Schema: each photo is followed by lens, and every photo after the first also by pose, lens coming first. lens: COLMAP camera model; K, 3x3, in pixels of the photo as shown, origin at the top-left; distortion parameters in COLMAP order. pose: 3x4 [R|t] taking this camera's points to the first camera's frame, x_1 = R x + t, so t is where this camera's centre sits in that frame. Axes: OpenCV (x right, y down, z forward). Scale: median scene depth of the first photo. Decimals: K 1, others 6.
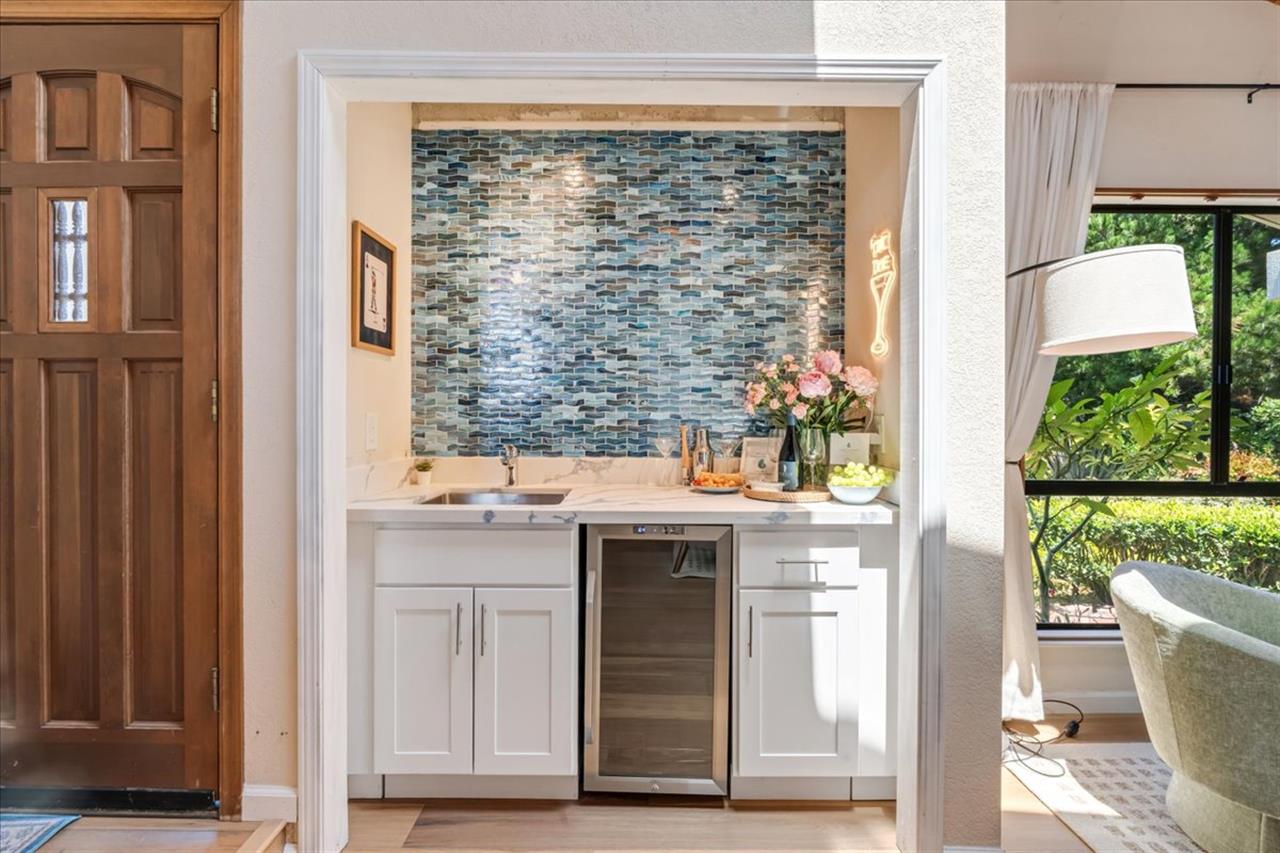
lens RADIAL K [[567.6, 0, 641.9], [0, 567.6, 418.9], [0, 0, 1]] dist [-0.001470, 0.000032]
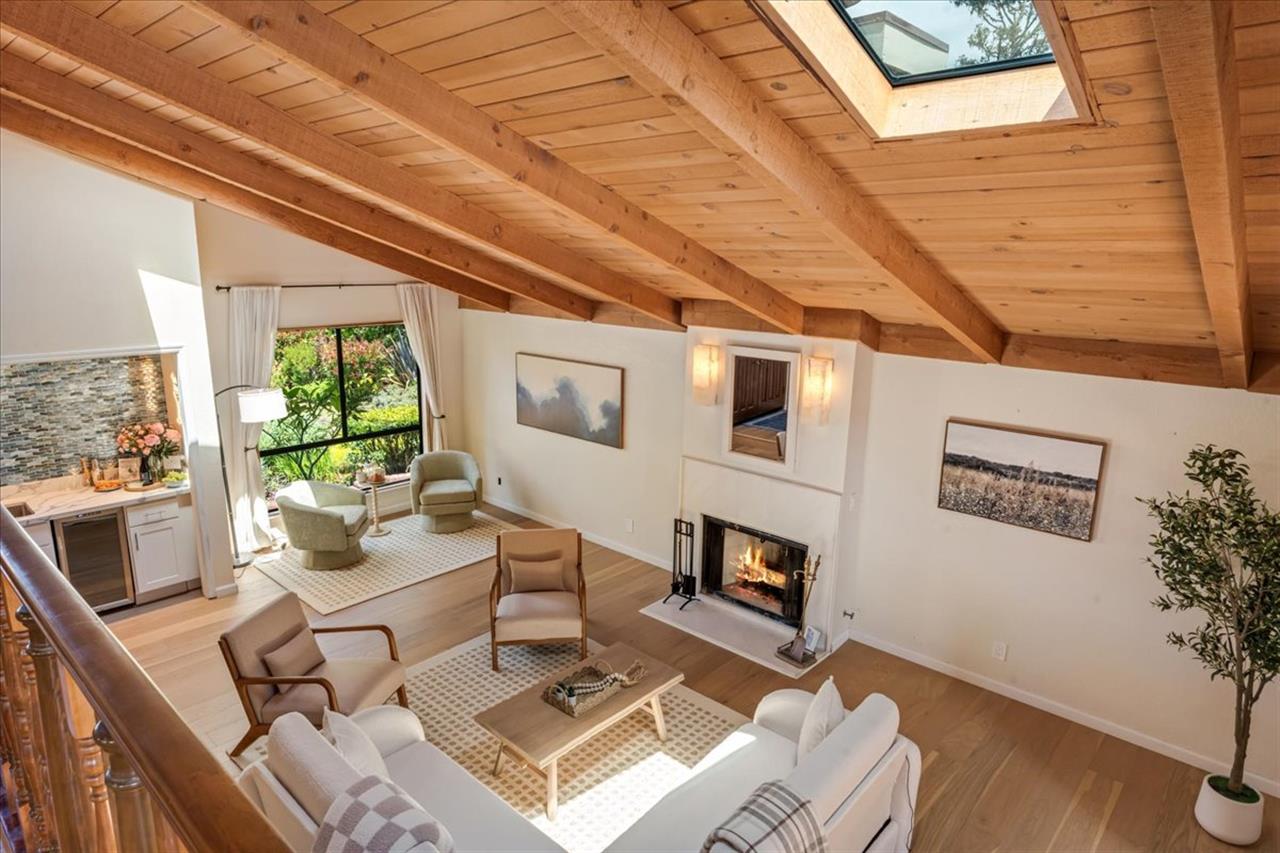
lens RADIAL K [[736.7, 0, 634.2], [0, 736.7, 424.7], [0, 0, 1]] dist [-0.002997, 0.000904]
pose [[0.676191, -0.156963, 0.719811, -0.469858], [-0.011500, 0.974672, 0.223342, -0.717942], [-0.736636, -0.159300, 0.657260, -2.174640]]
